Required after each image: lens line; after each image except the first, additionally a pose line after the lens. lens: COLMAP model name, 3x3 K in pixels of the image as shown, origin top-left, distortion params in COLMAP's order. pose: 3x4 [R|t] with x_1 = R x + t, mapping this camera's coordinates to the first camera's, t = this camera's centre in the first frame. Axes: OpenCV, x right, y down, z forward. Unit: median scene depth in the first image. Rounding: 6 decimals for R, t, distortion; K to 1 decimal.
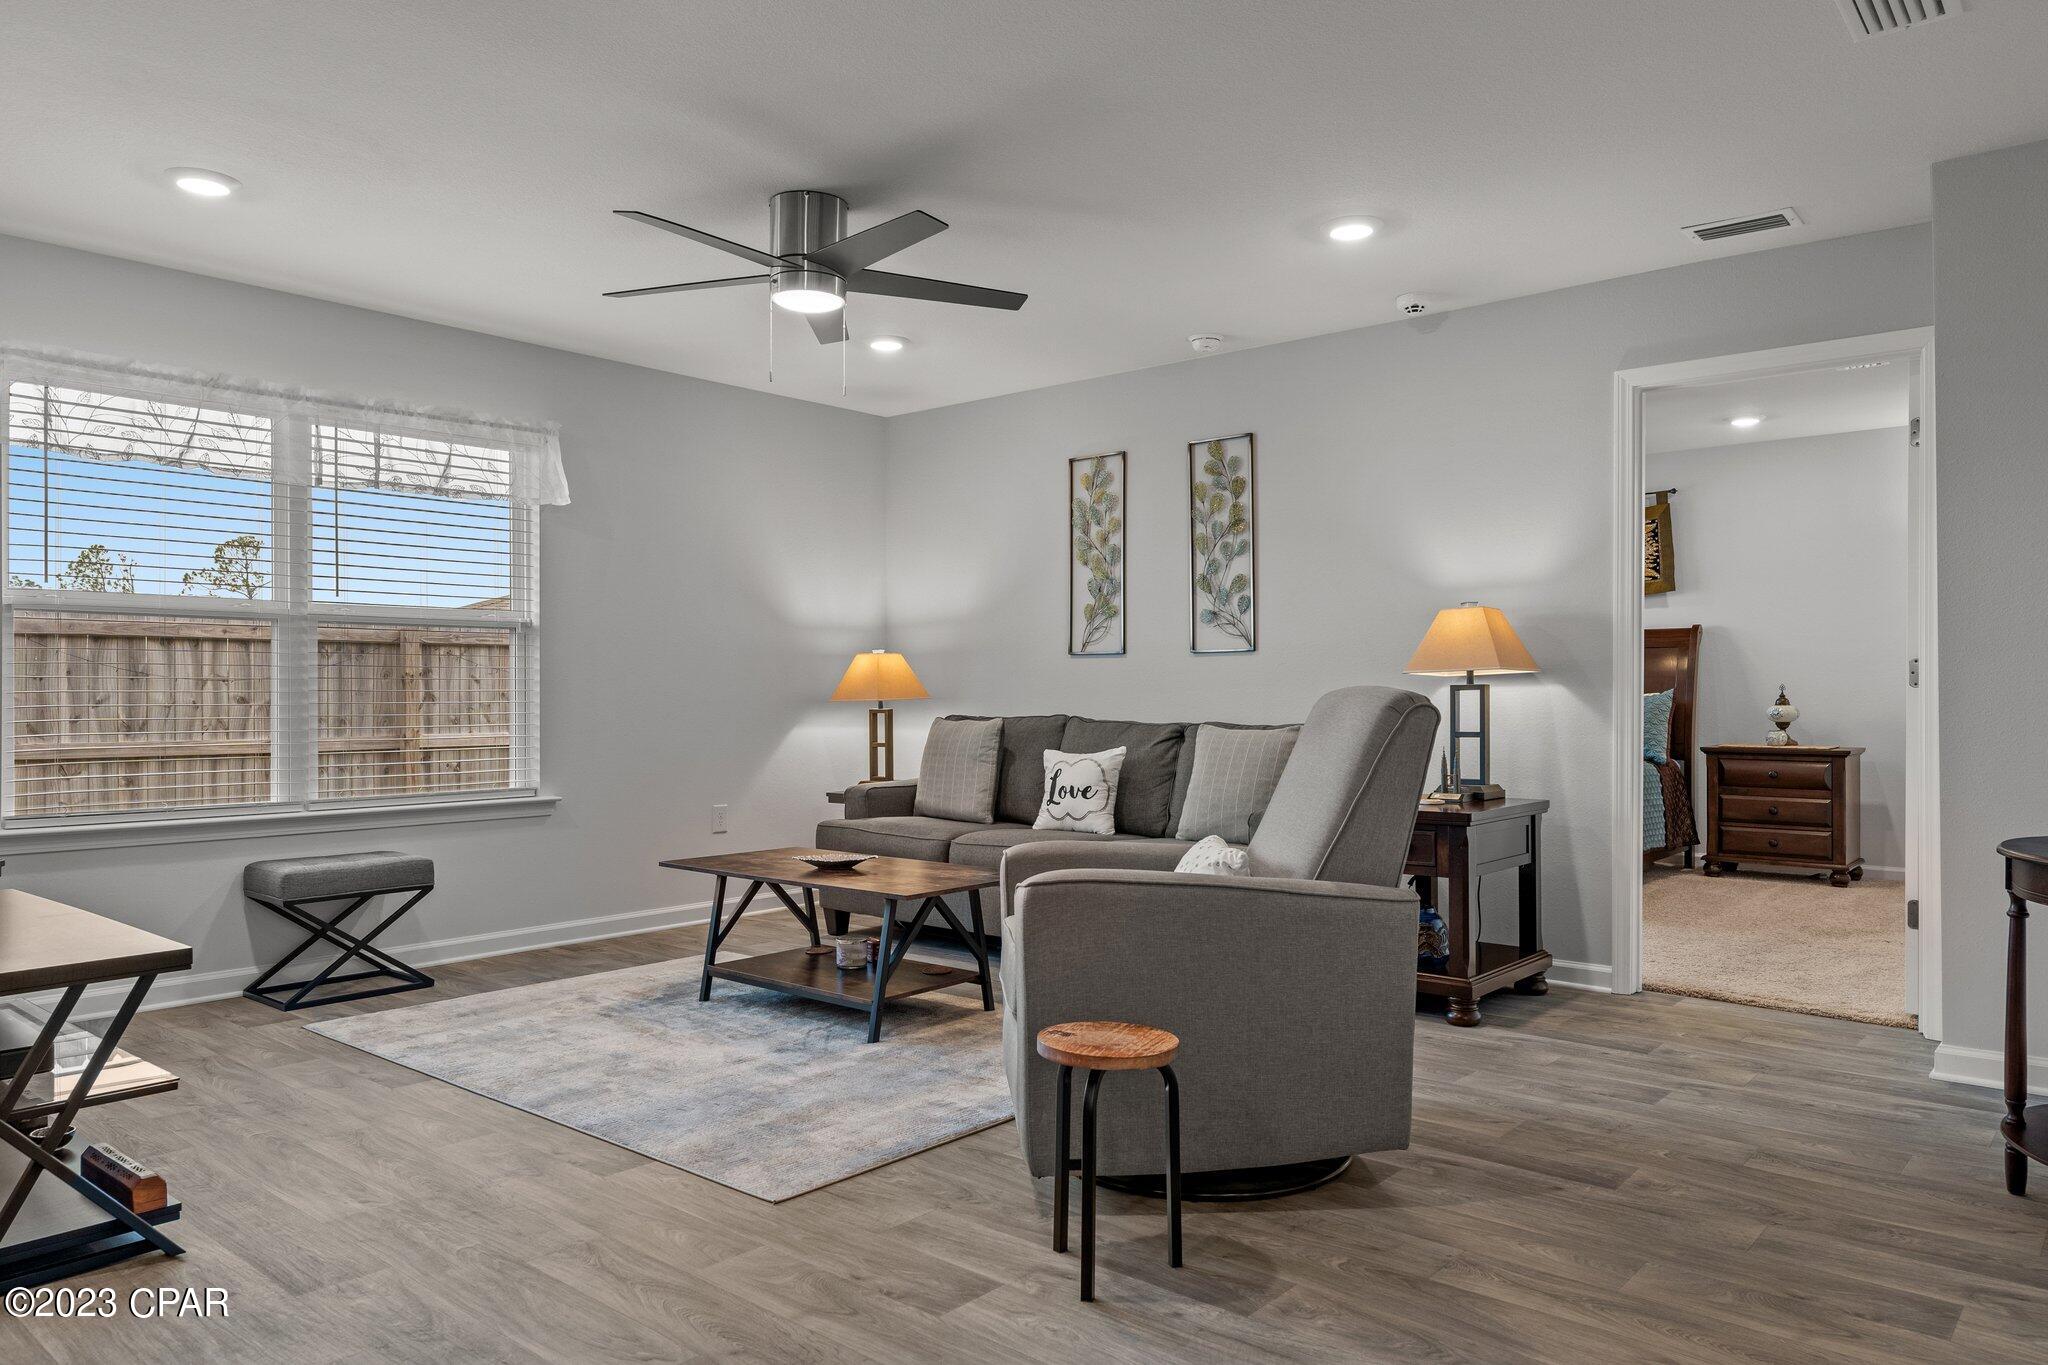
lens RADIAL K [[1366.2, 0, 1025.9], [0, 1366.2, 686.7], [0, 0, 1]] dist [-0.014446, 0.015507]
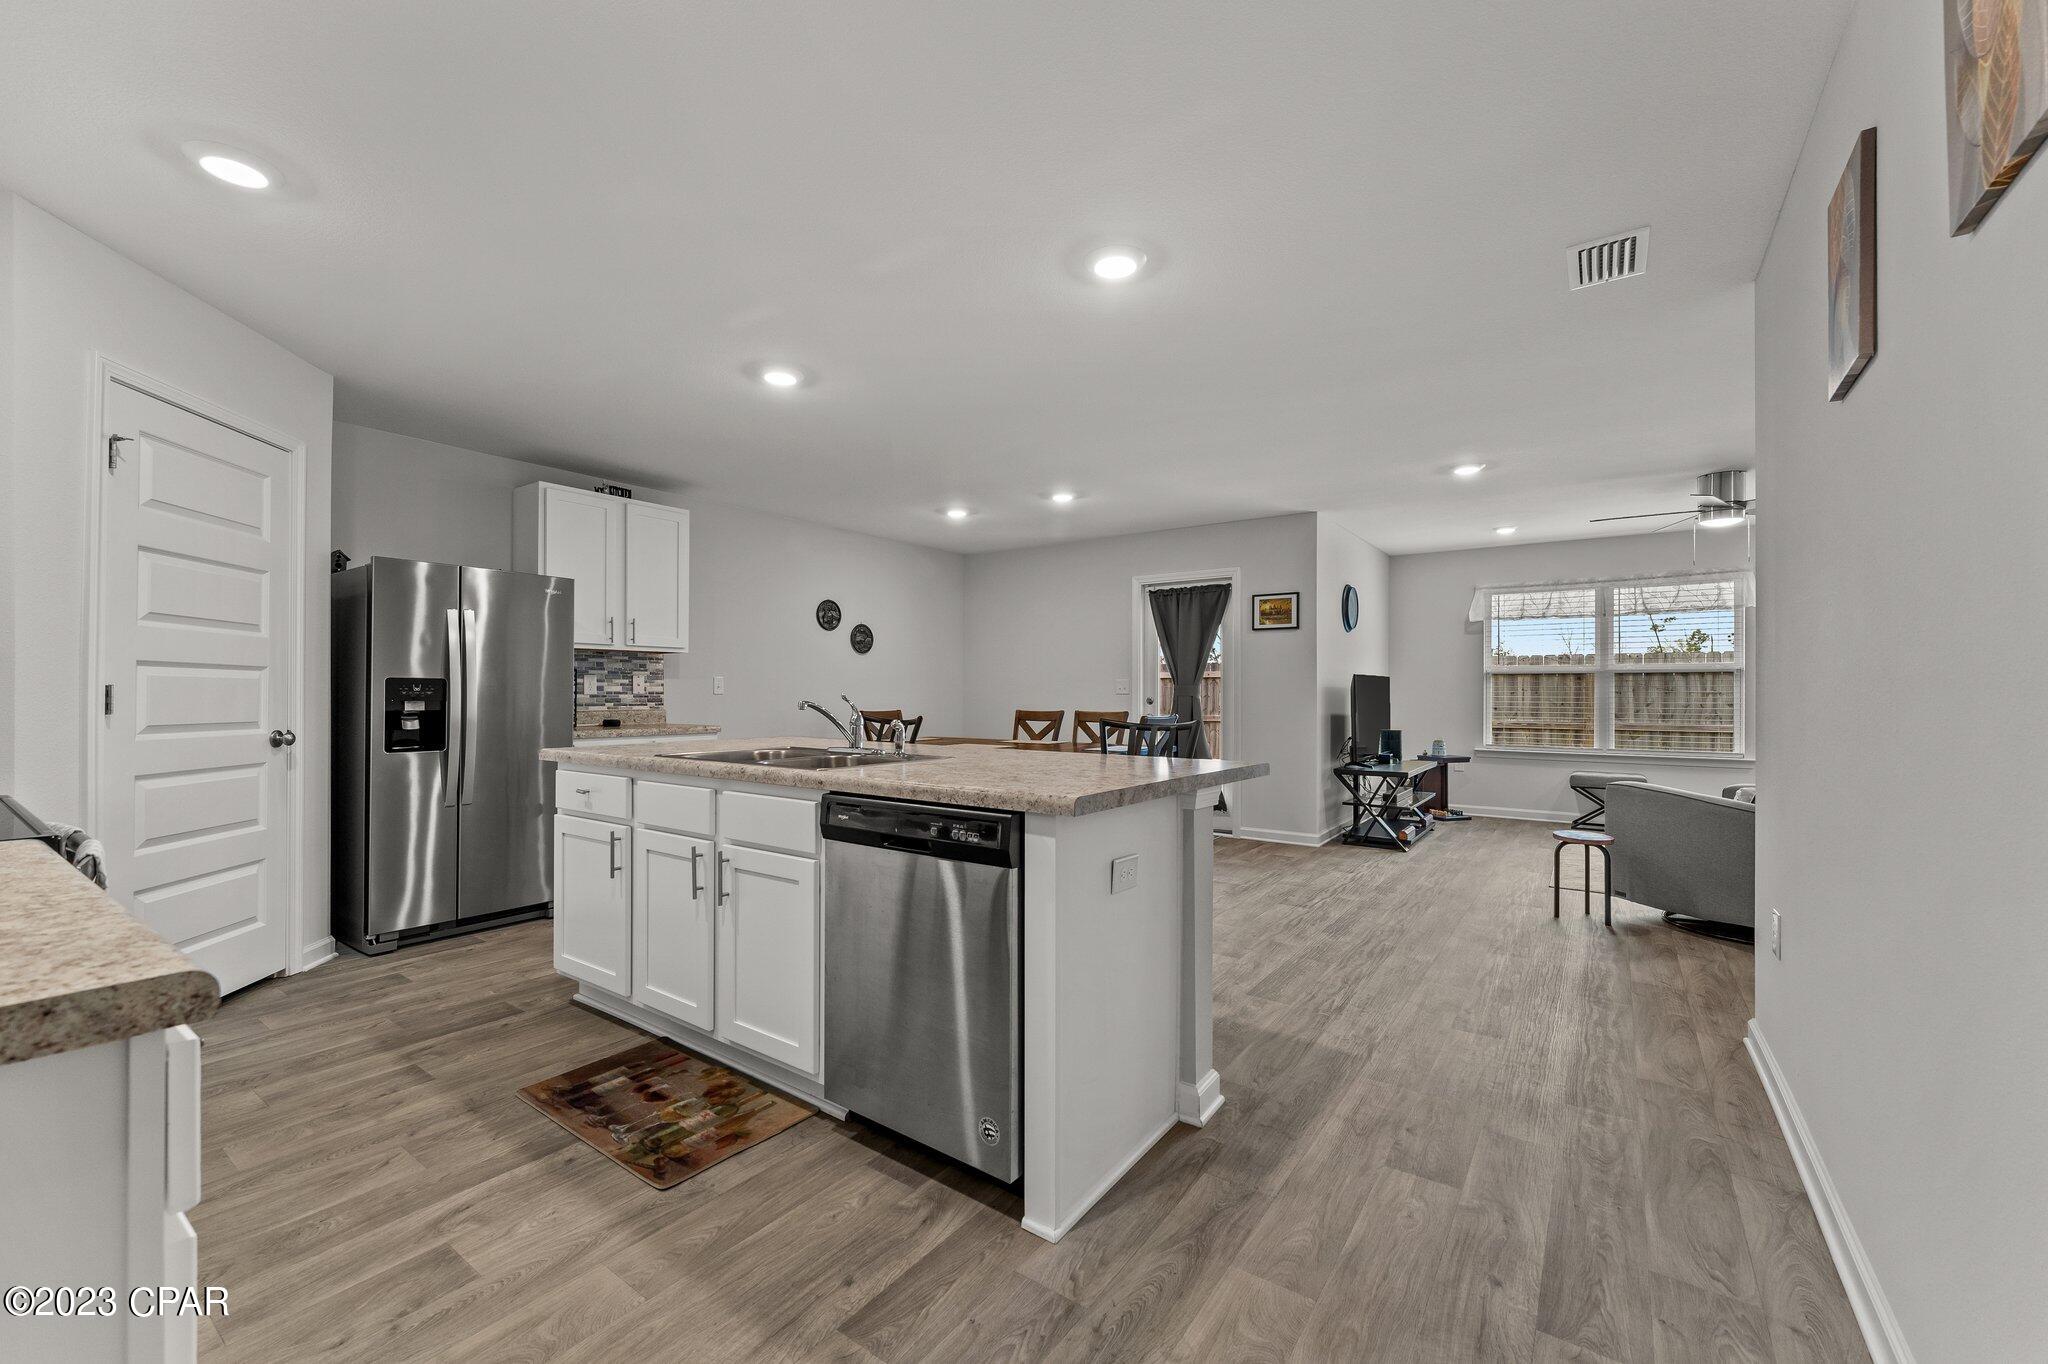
lens RADIAL K [[820.5, 0, 1018.3], [0, 820.5, 686.8], [0, 0, 1]] dist [0.003935, -0.000196]
pose [[0.089264, -0.003507, -0.996002, 0.723215], [0.002163, 0.999992, -0.003327, -0.019197], [0.996006, -0.001857, 0.089271, -0.134519]]
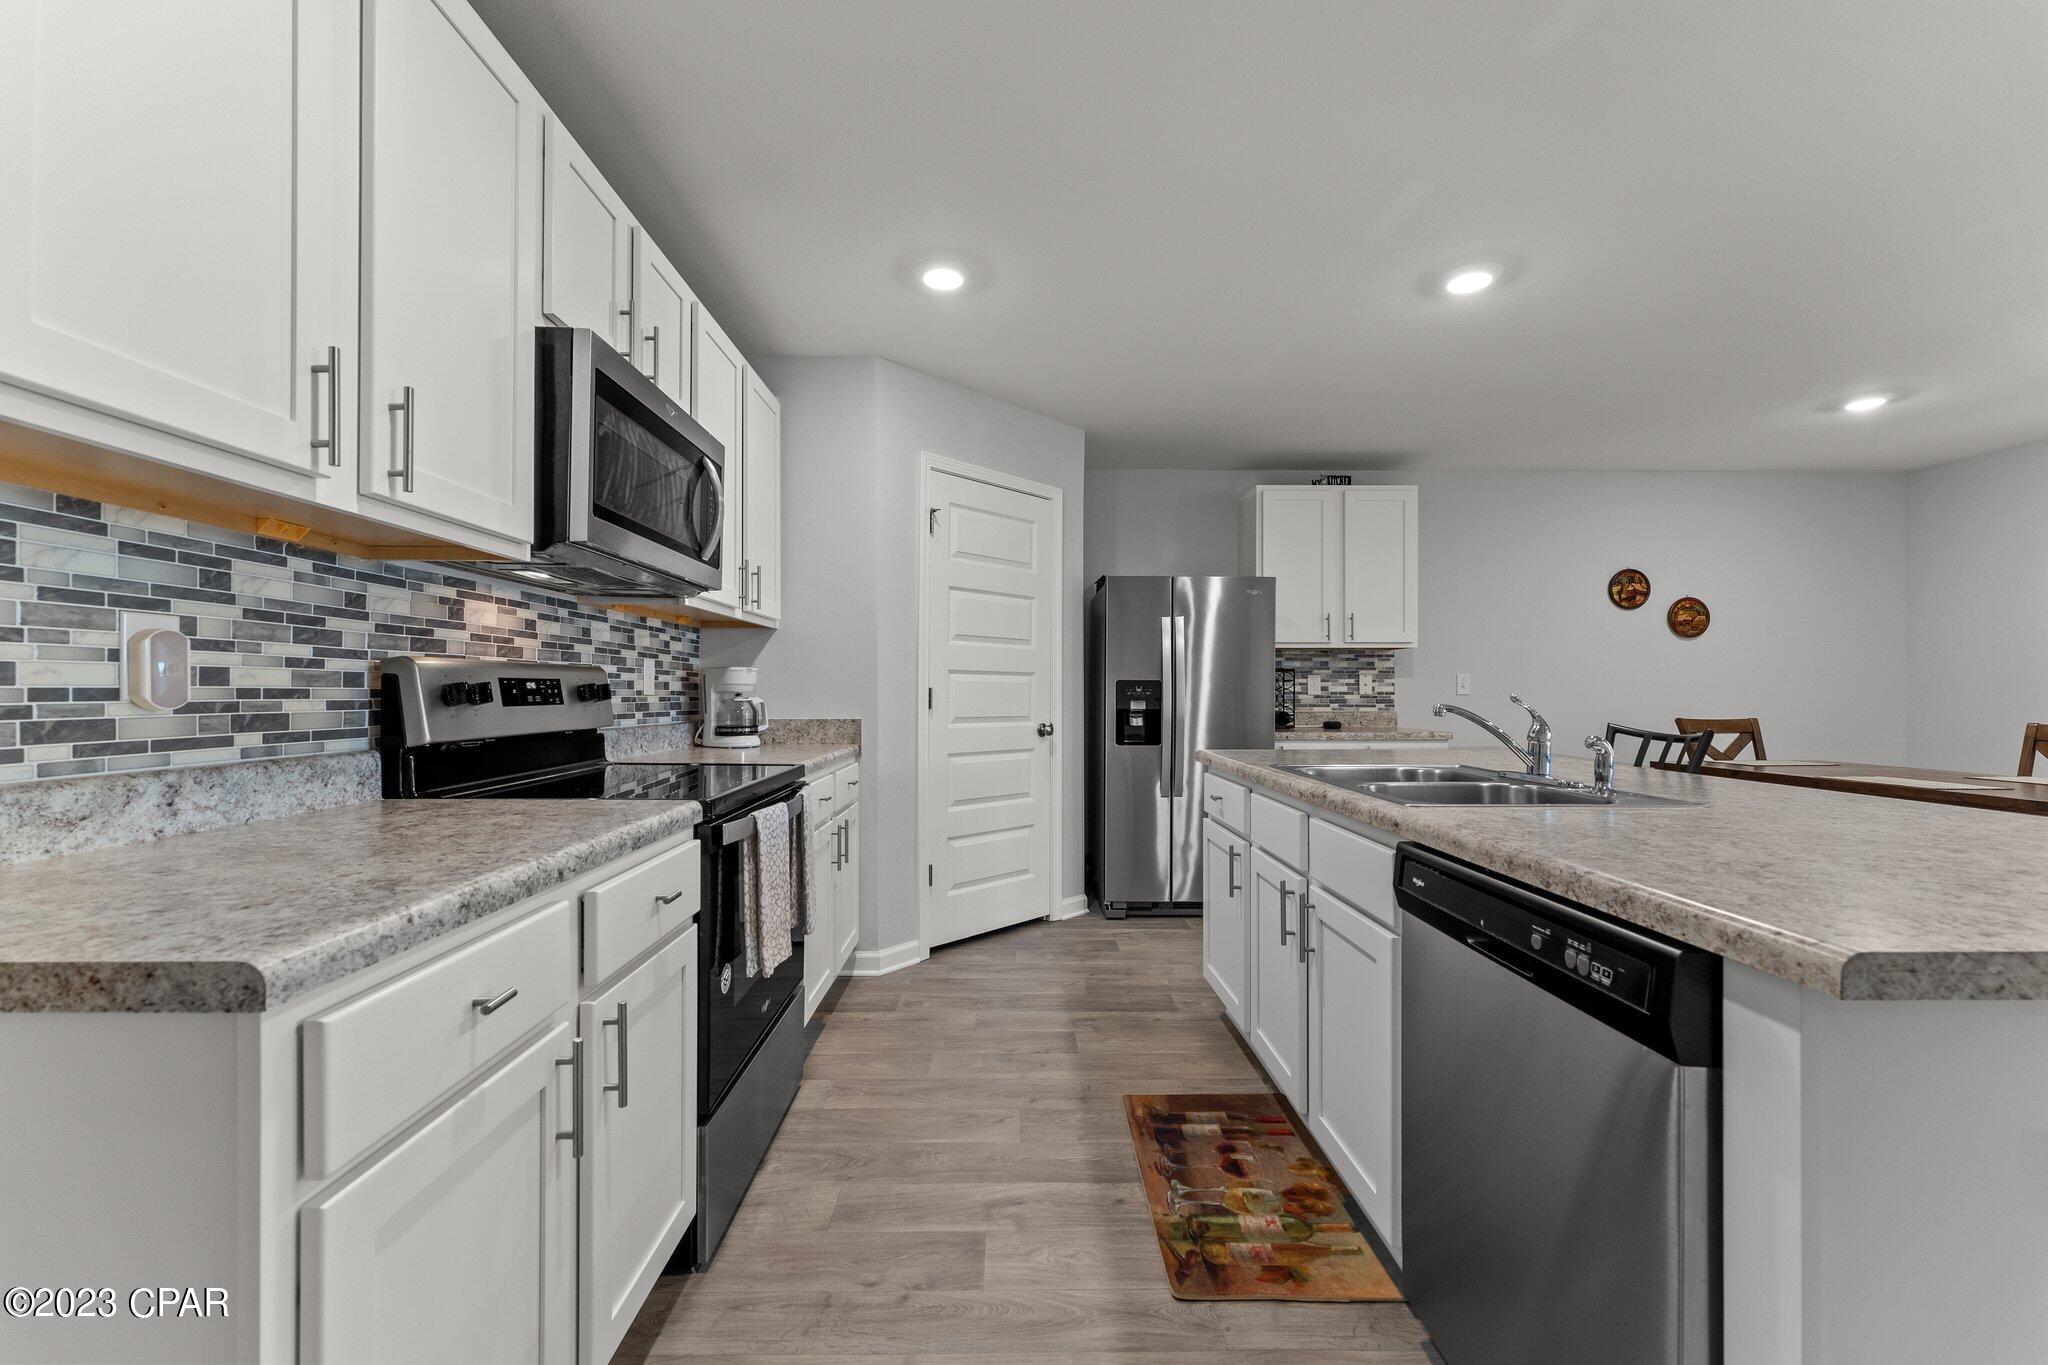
lens RADIAL K [[820.5, 0, 1019.1], [0, 820.5, 690.3], [0, 0, 1]] dist [0.003935, -0.000196]
pose [[-0.745061, 0.001361, -0.666995, 0.599732], [0.004713, 0.999984, -0.003224, -0.018431], [0.666980, -0.005546, -0.745055, -0.078600]]
